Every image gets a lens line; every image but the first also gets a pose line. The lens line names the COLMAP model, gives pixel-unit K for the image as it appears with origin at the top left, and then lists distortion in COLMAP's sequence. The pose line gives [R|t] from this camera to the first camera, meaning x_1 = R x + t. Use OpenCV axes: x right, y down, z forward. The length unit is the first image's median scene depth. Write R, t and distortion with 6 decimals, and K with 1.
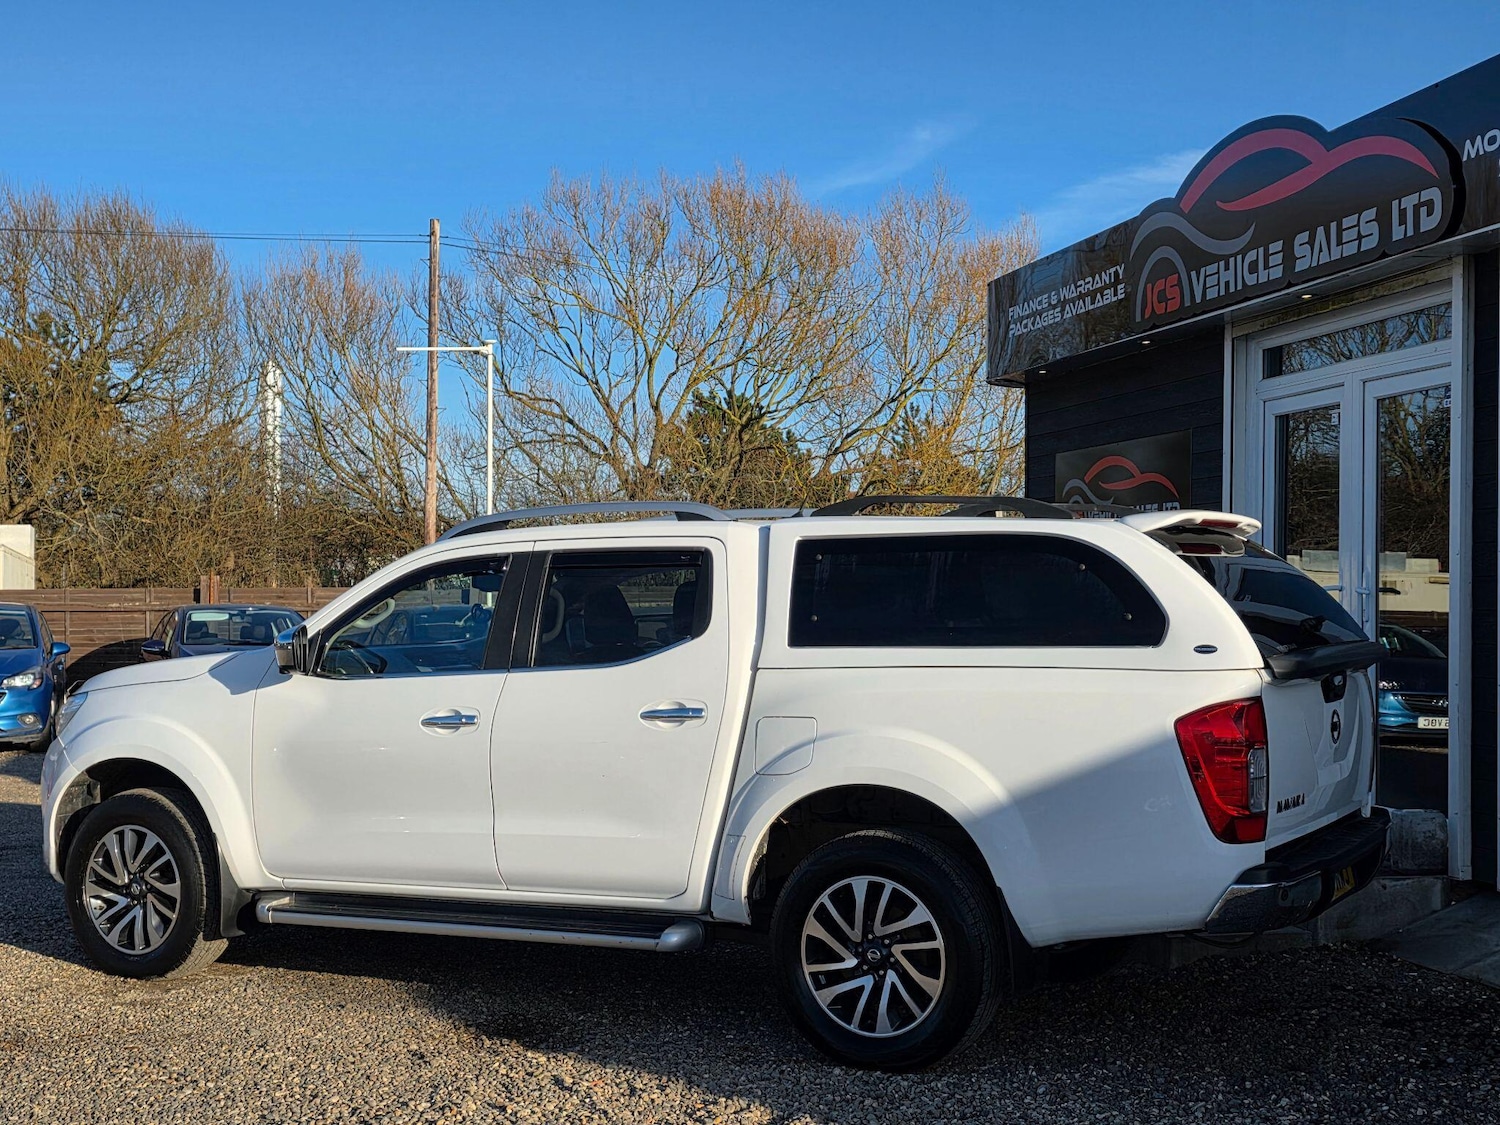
lens RADIAL K [[1946.9, 0, 750.0], [0, 1946.9, 562.5], [0, 0, 1]] dist [0.184967, -0.554441]
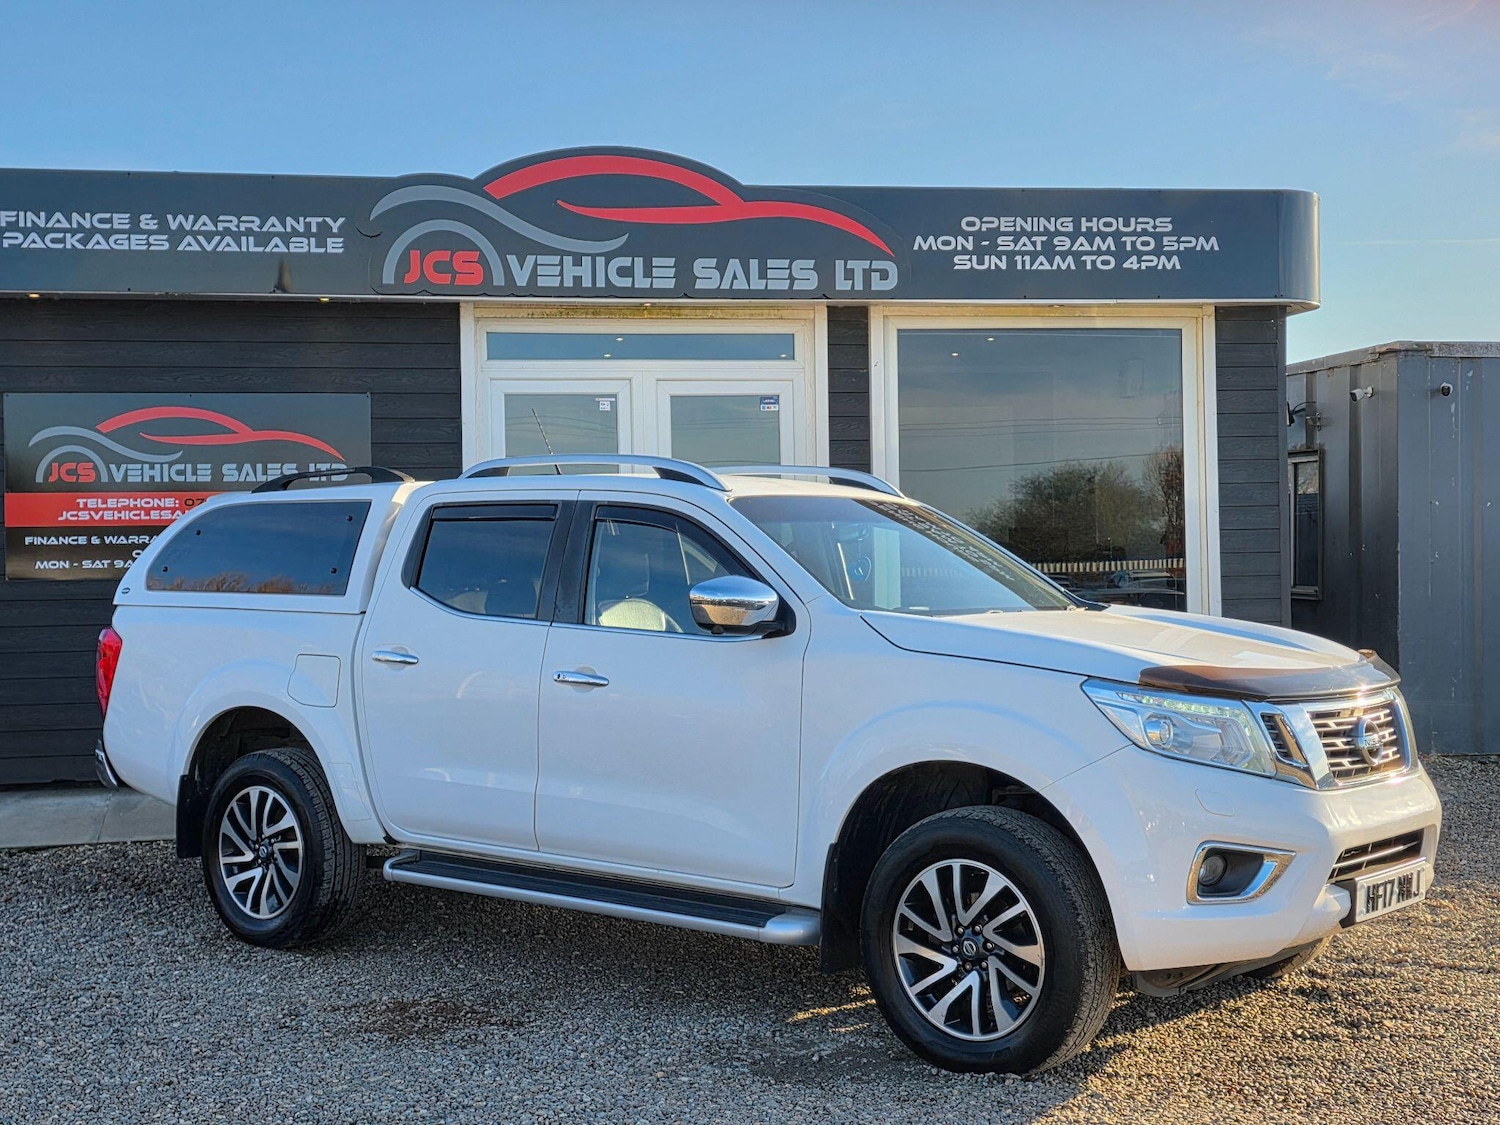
lens RADIAL K [[1946.9, 0, 750.0], [0, 1946.9, 562.5], [0, 0, 1]] dist [0.184967, -0.554441]
pose [[0.065683, 0.000774, 0.997840, -1.162863], [0.001011, 0.999999, -0.000843, 0.030924], [-0.997840, 0.001064, 0.065682, 1.098637]]
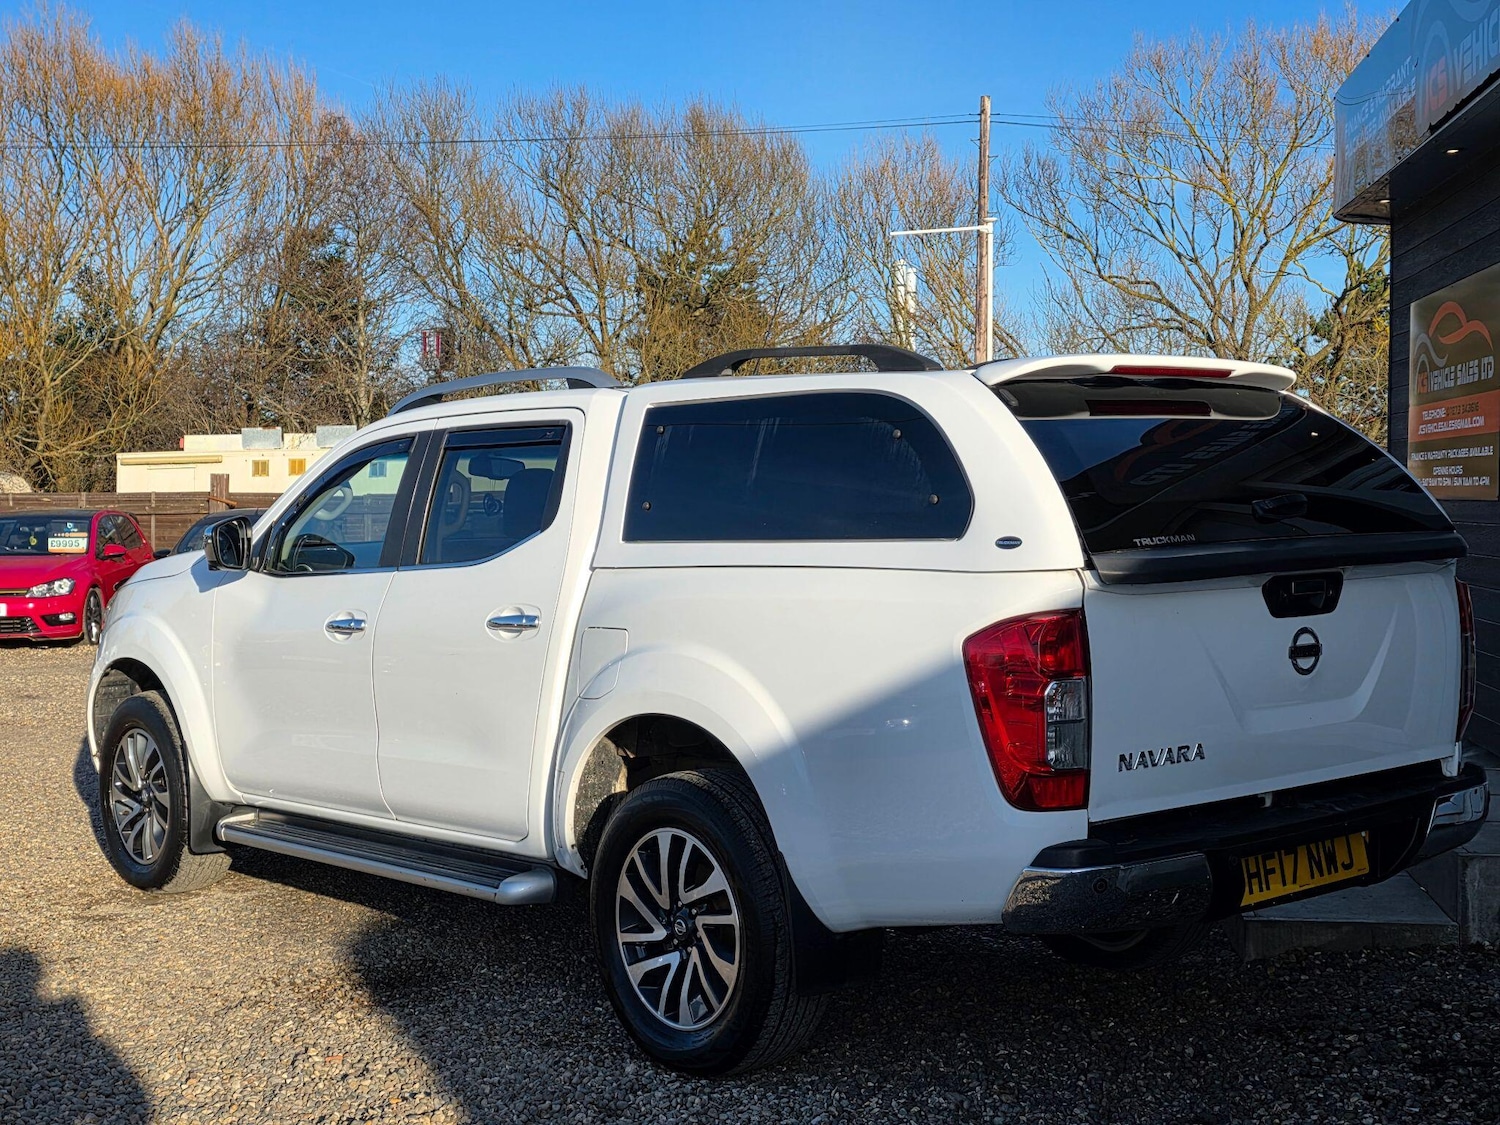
lens RADIAL K [[1946.9, 0, 750.0], [0, 1946.9, 562.5], [0, 0, 1]] dist [0.184967, -0.554441]
pose [[0.936327, 0.002456, -0.351121, 0.330402], [0.015981, 0.998641, 0.049600, 0.012018], [0.350766, -0.052053, 0.935015, 0.245675]]
